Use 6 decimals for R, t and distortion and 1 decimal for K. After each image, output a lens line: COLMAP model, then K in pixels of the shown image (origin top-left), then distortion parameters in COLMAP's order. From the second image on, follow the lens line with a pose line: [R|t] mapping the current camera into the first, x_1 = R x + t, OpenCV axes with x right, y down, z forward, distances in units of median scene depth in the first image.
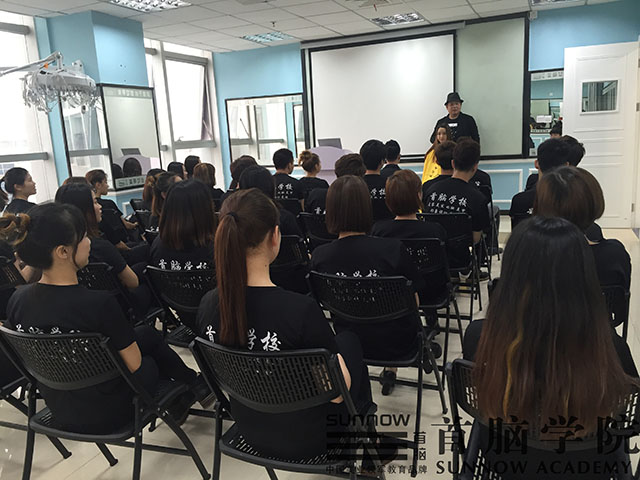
lens RADIAL K [[549.1, 0, 320.0], [0, 549.1, 240.0], [0, 0, 1]] dist [0.106519, -0.159375]
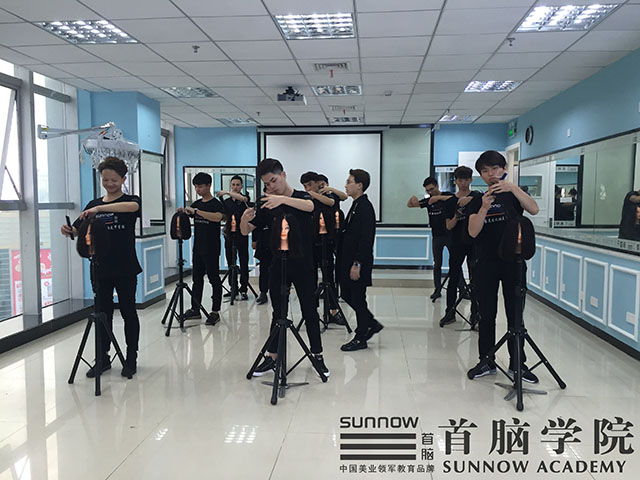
lens RADIAL K [[549.1, 0, 320.0], [0, 549.1, 240.0], [0, 0, 1]] dist [0.106519, -0.159375]
pose [[0.954056, 0.036233, 0.297428, -0.290590], [0.002164, 0.991802, -0.127765, 0.055354], [-0.299619, 0.122539, 0.946157, -0.186898]]
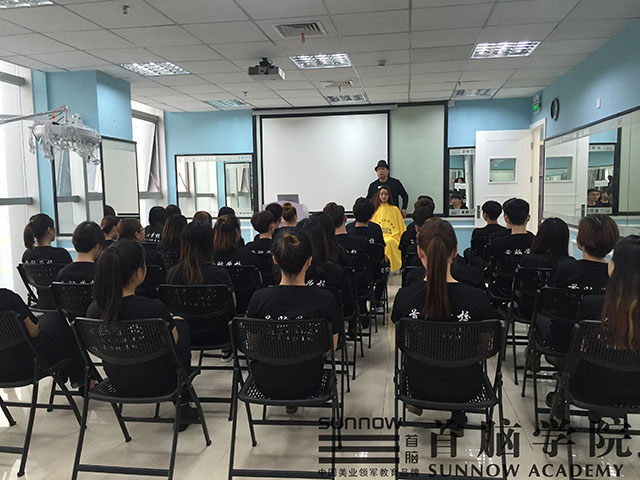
lens RADIAL K [[549.1, 0, 320.0], [0, 549.1, 240.0], [0, 0, 1]] dist [0.106519, -0.159375]
pose [[0.971923, 0.018134, 0.234597, -0.180314], [0.006940, 0.994383, -0.105615, 0.027940], [-0.235195, 0.104277, 0.966338, -0.092028]]
